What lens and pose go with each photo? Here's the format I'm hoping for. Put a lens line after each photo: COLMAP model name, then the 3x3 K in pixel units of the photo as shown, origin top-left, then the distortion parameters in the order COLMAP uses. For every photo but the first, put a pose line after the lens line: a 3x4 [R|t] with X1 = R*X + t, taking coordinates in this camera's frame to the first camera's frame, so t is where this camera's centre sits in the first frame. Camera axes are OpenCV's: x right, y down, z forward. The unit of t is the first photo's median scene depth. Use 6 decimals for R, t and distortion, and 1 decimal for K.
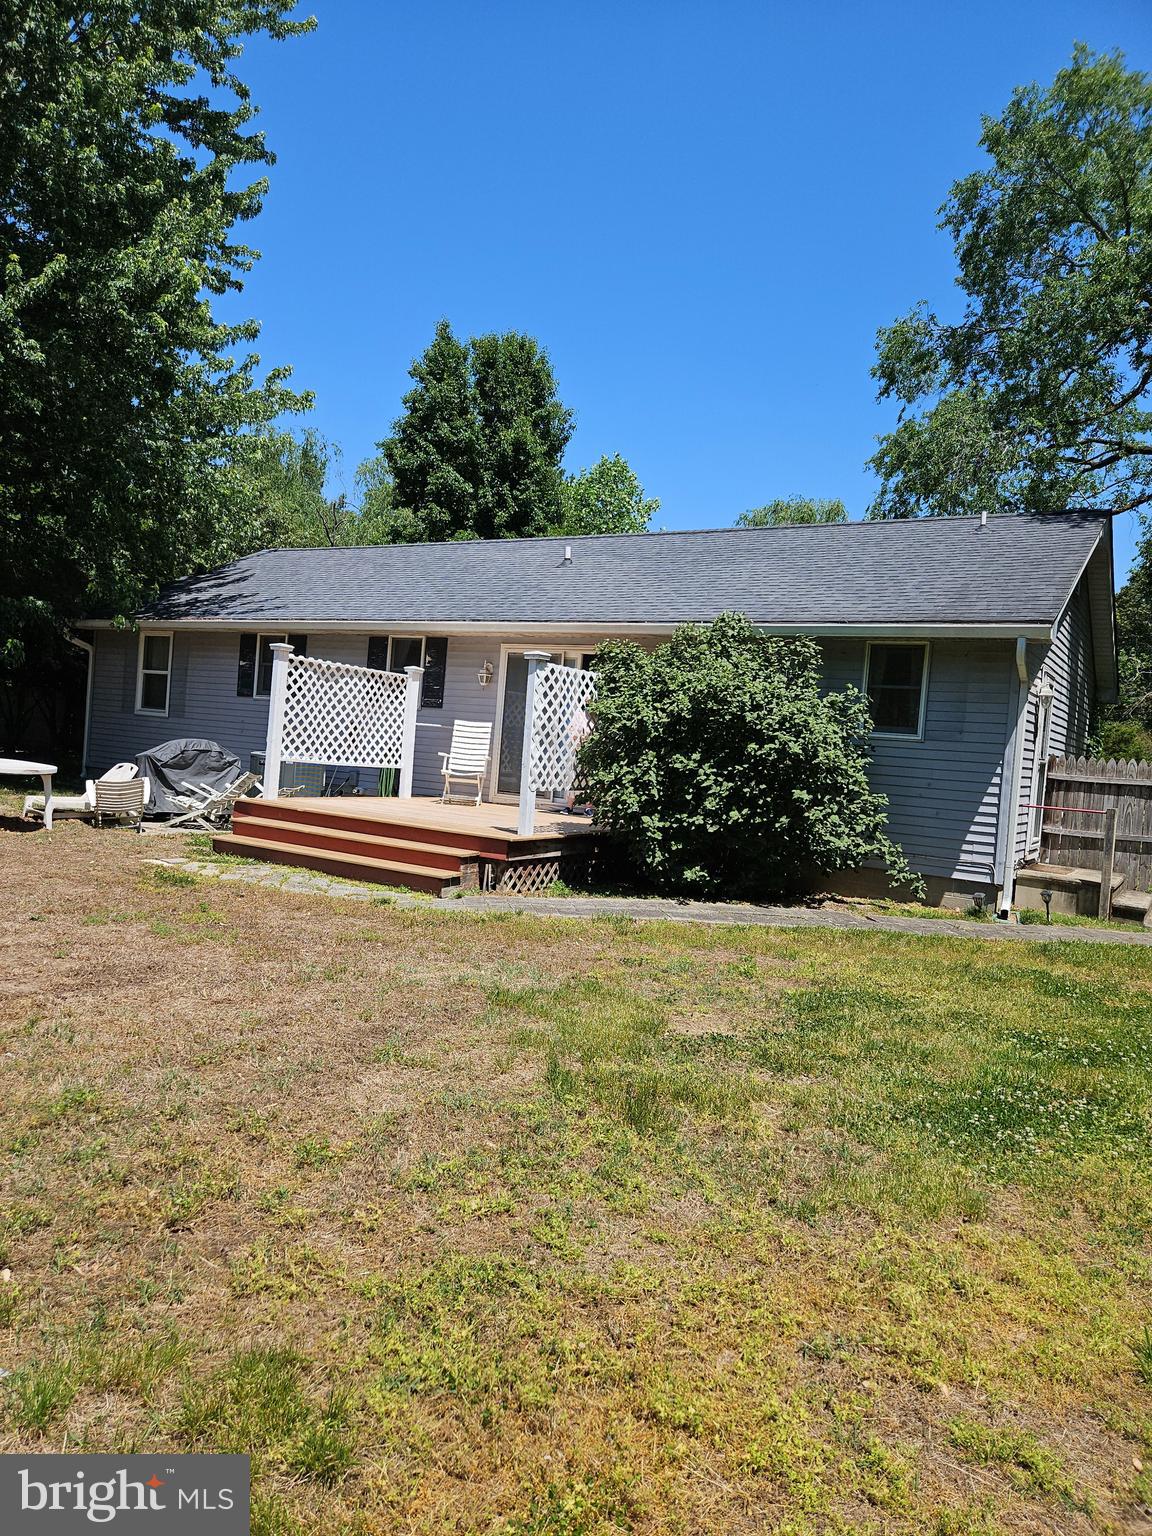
lens RADIAL K [[1036.6, 0, 576.0], [0, 1036.6, 768.0], [0, 0, 1]] dist [0.050221, -0.042715]
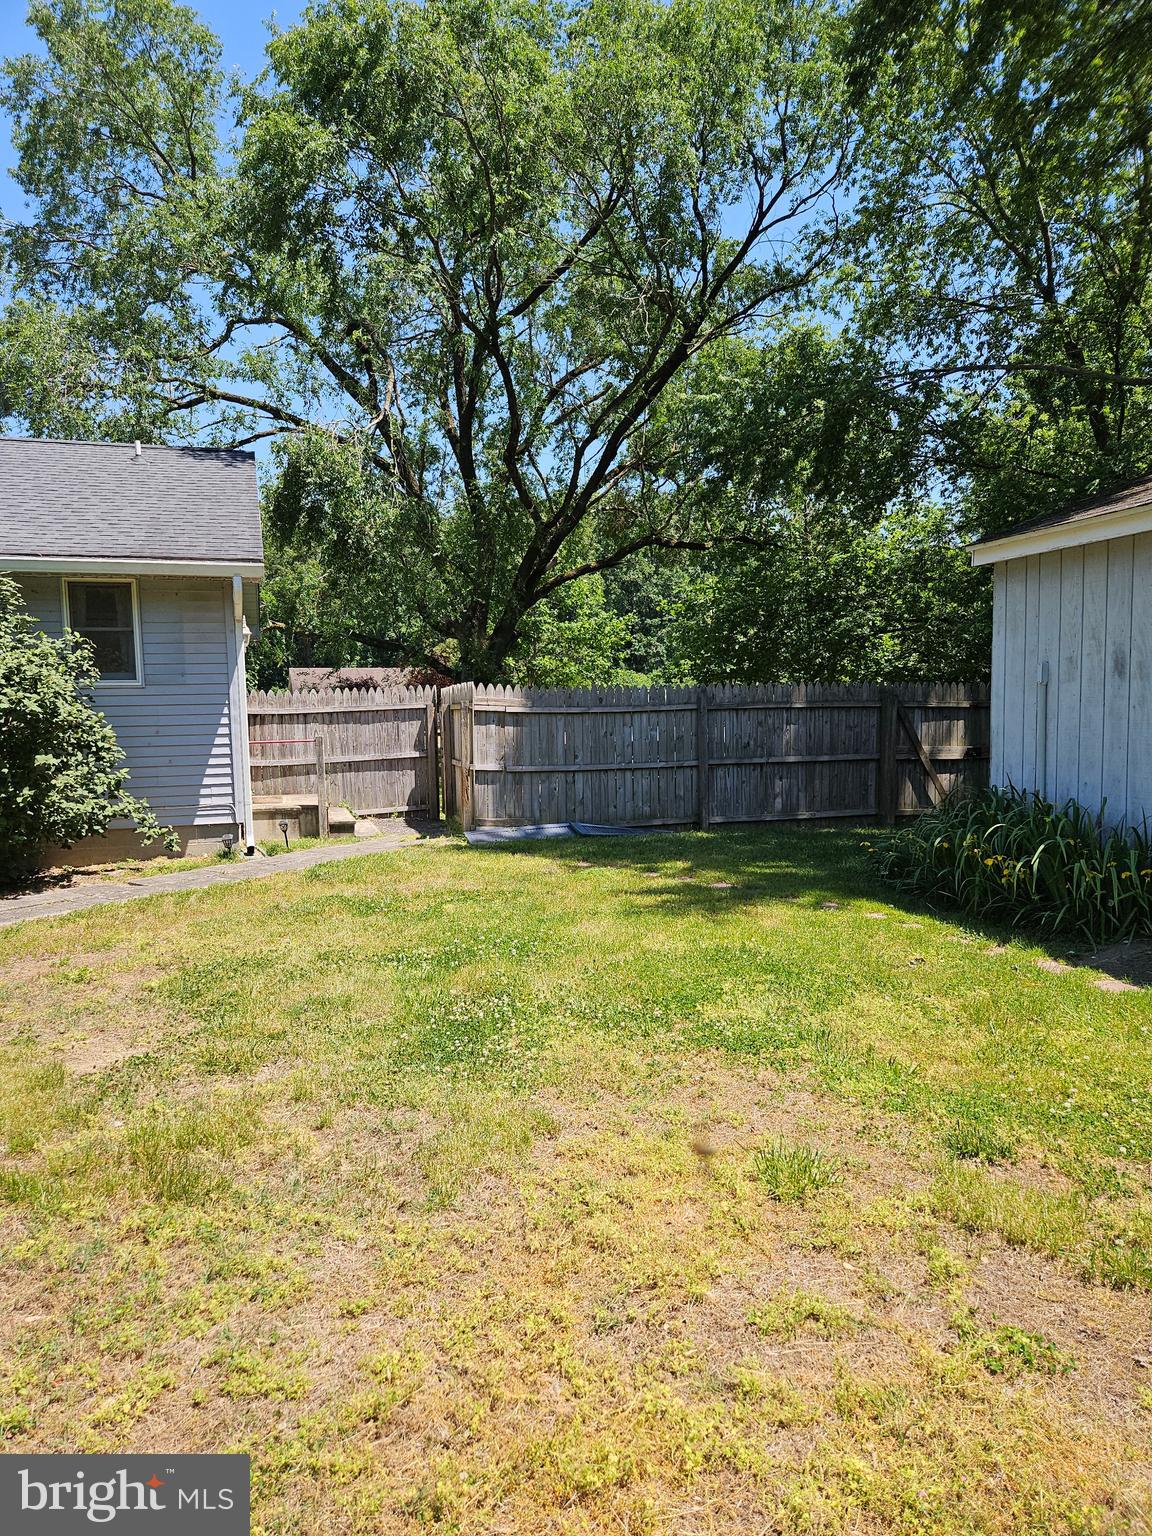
lens RADIAL K [[1015.3, 0, 553.2], [0, 1015.3, 775.1], [0, 0, 1]] dist [0.057639, -0.043763]
pose [[0.654053, -0.139549, 0.743466, -0.126094], [0.087162, 0.990193, 0.109181, -0.015887], [-0.751411, -0.006609, 0.659802, 0.118163]]
